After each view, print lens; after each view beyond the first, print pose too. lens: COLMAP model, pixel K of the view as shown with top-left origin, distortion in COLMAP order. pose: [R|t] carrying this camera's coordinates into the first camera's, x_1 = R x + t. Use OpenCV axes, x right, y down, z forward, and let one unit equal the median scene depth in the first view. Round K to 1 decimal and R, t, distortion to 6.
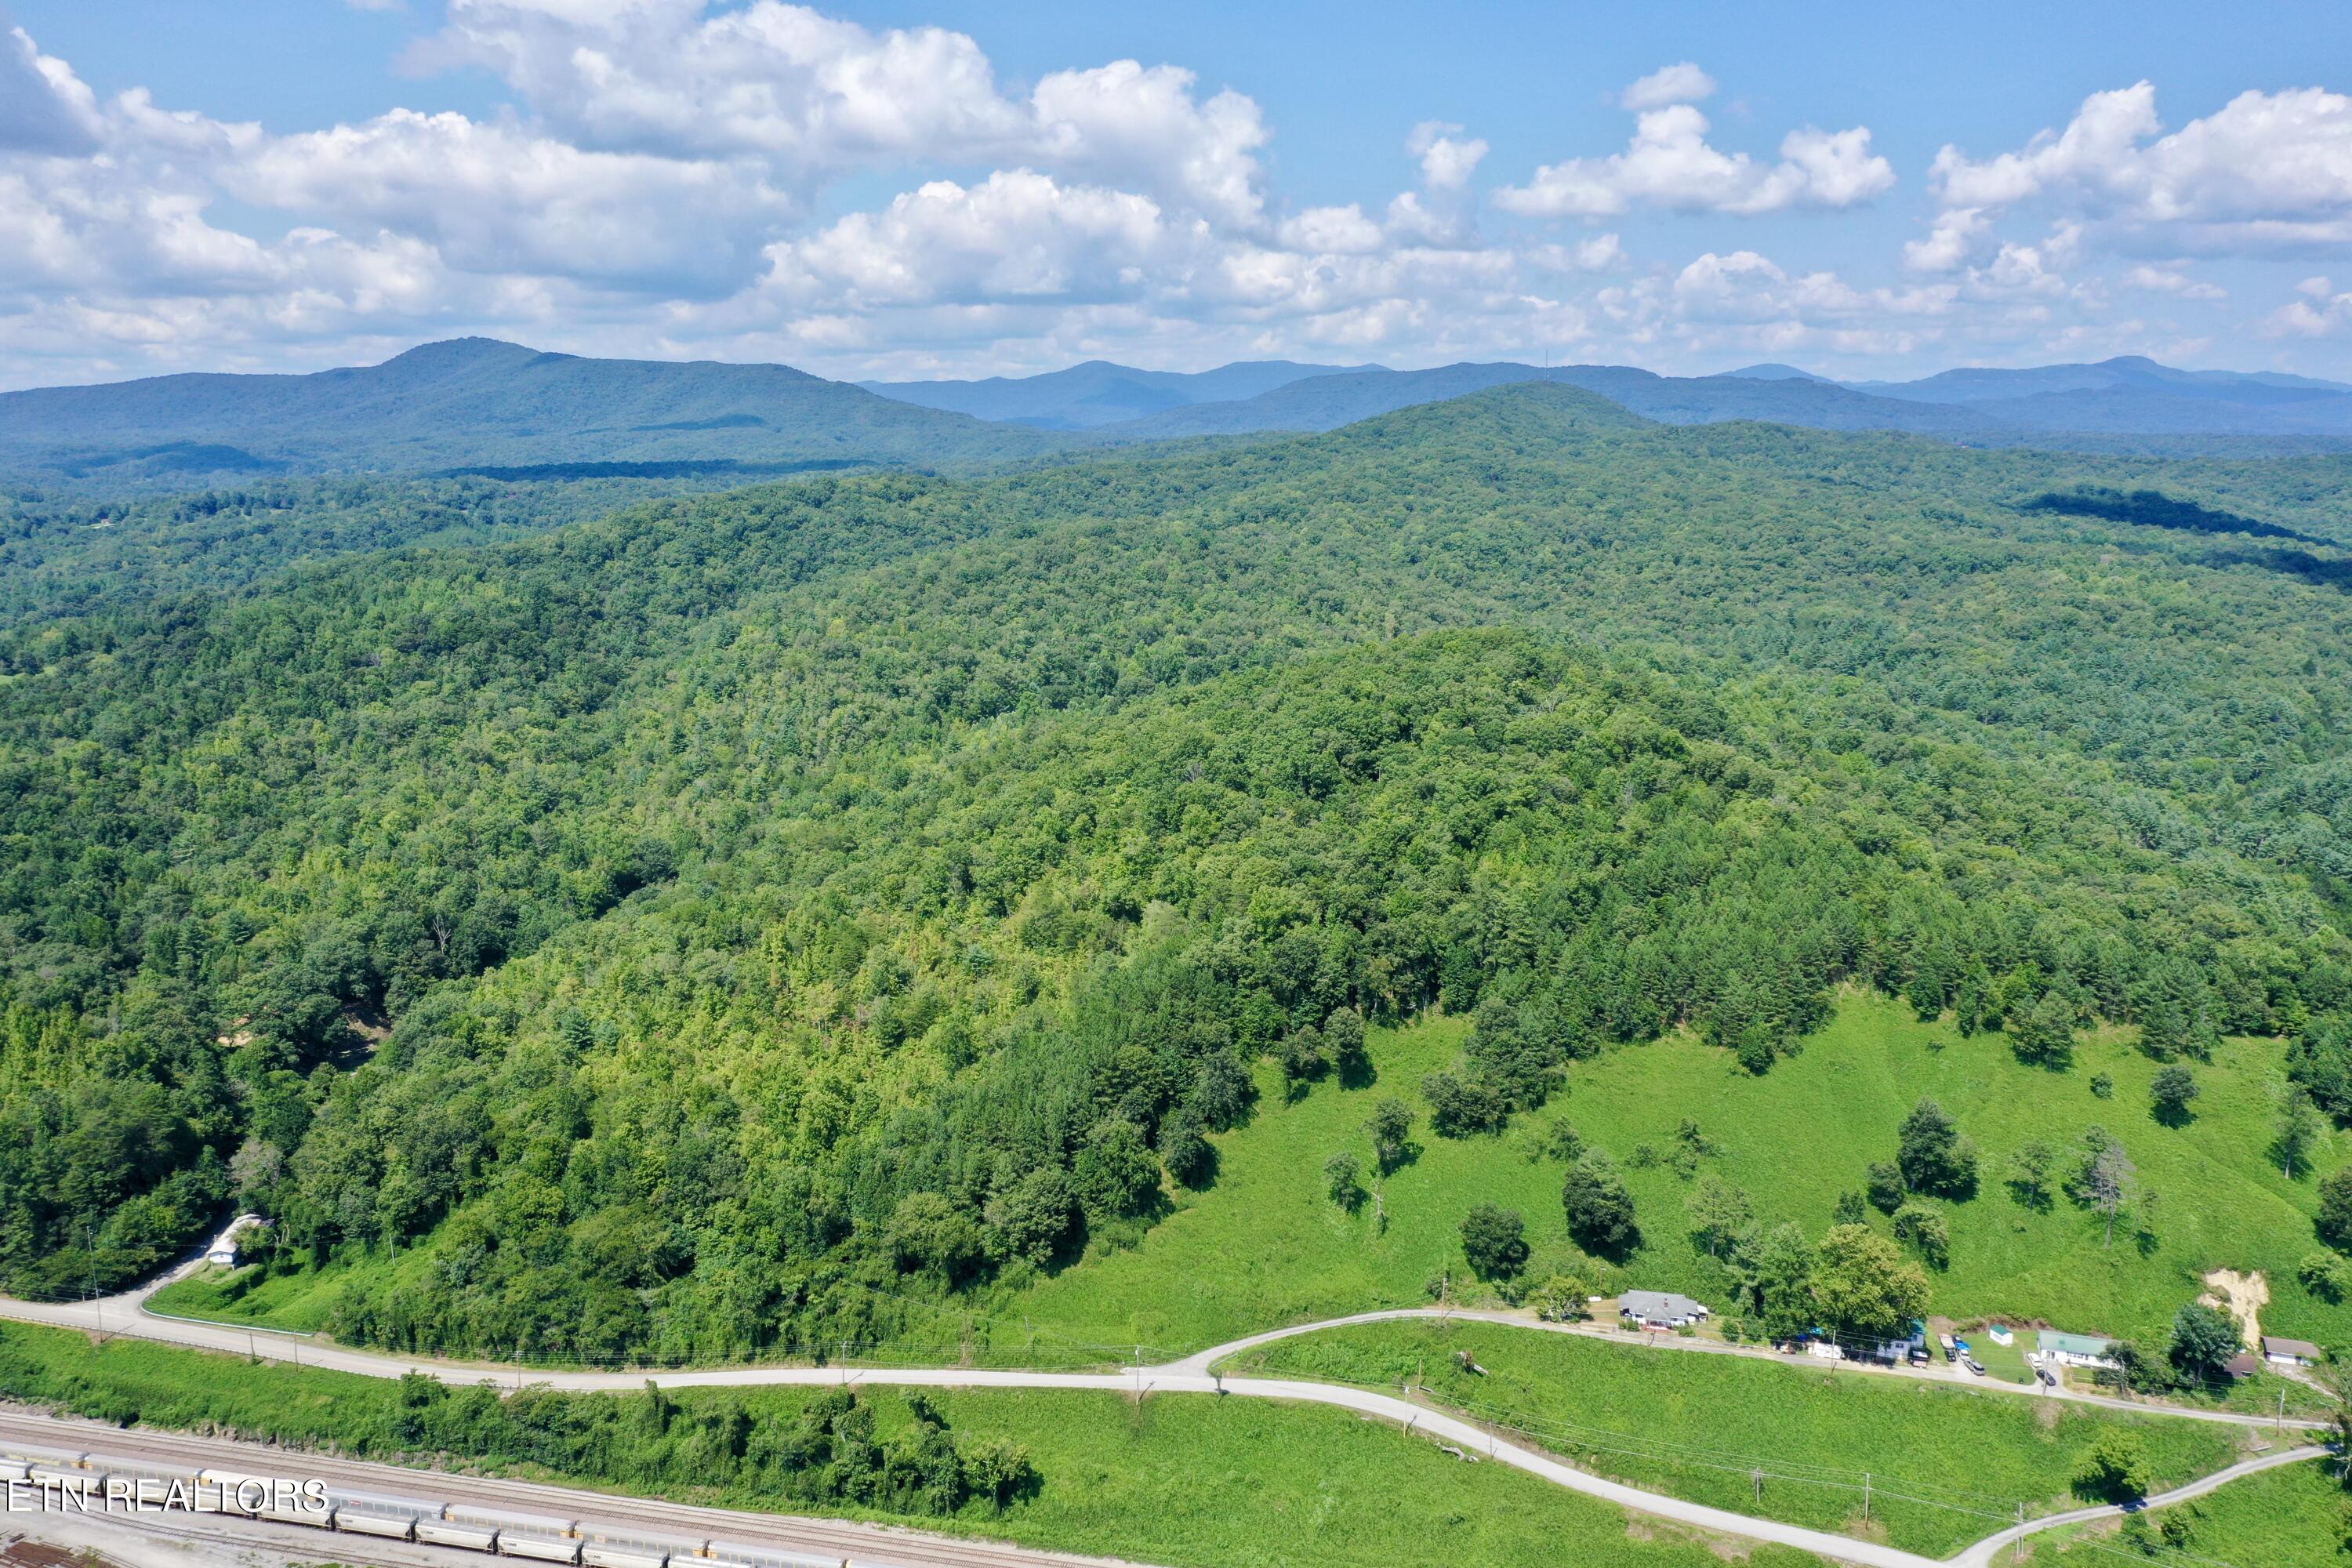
lens RADIAL K [[1860.5, 0, 1183.8], [0, 1860.5, 783.2], [0, 0, 1]] dist [-0.000871, 0.007894]
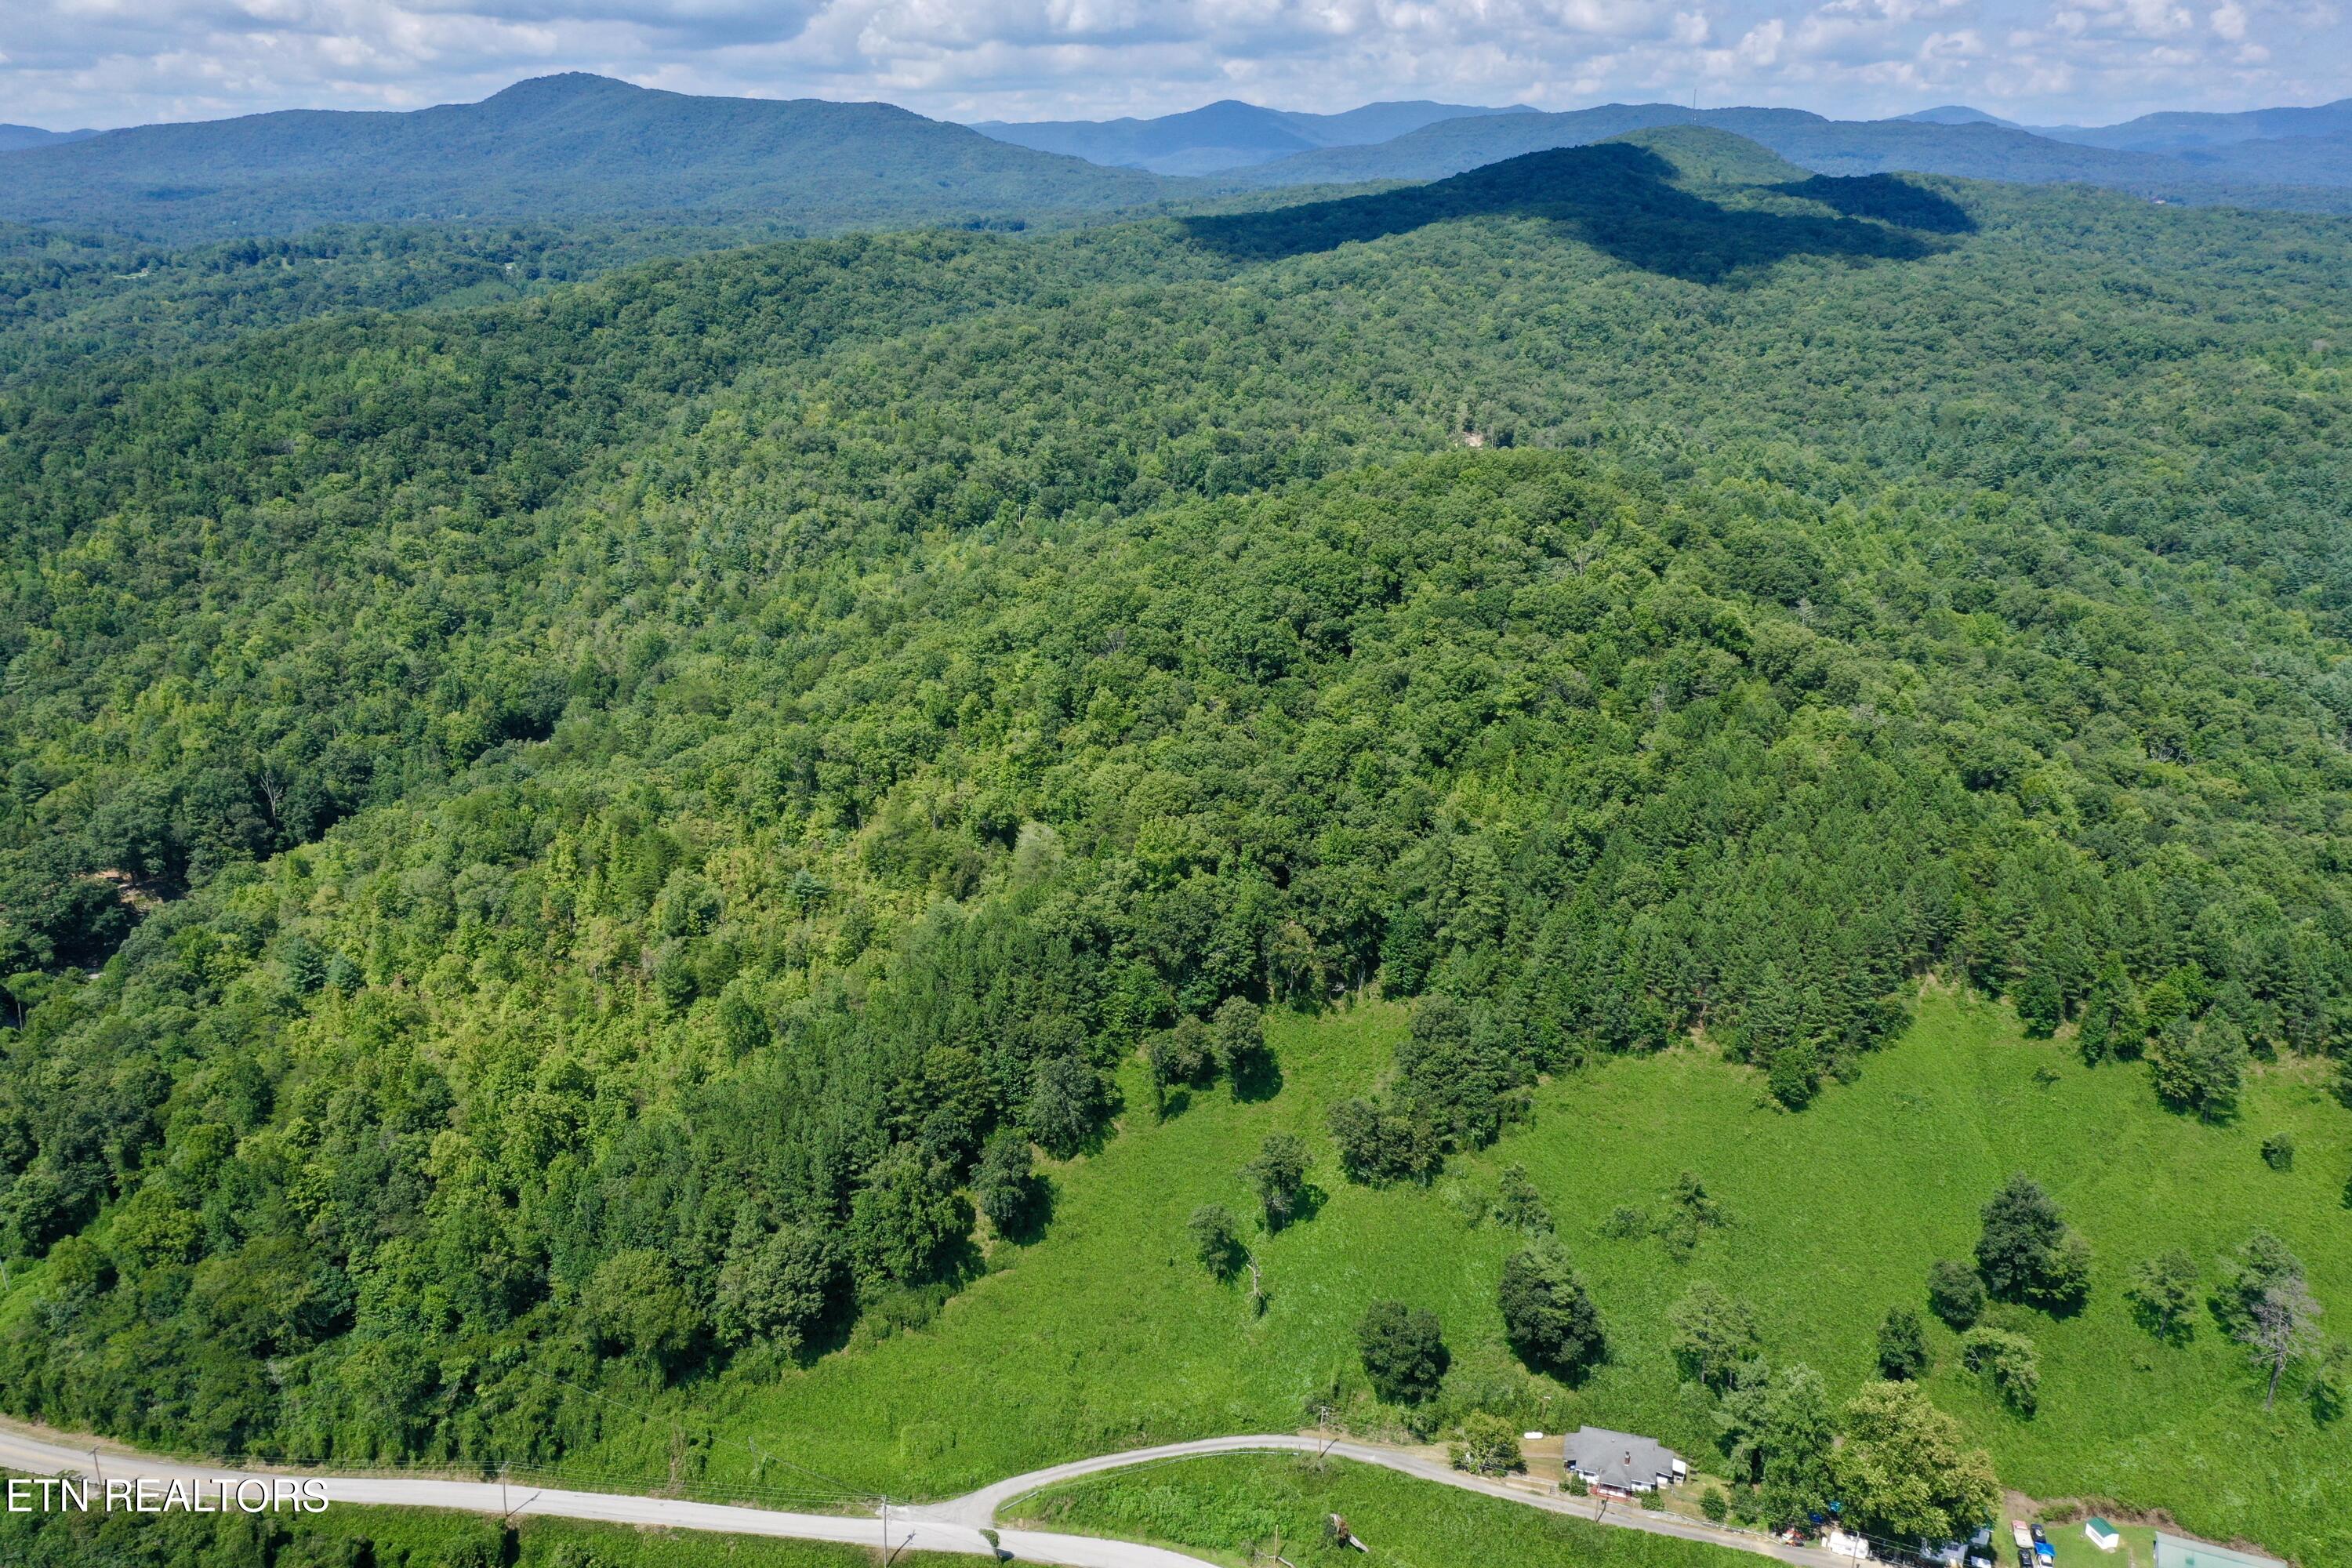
lens RADIAL K [[1860.5, 0, 1179.7], [0, 1860.5, 781.8], [0, 0, 1]] dist [-0.000871, 0.007894]
pose [[0.997230, 0.028801, -0.068571, 0.106660], [-0.019830, 0.991565, 0.128088, -0.058435], [0.071681, -0.126374, 0.989389, 0.255476]]
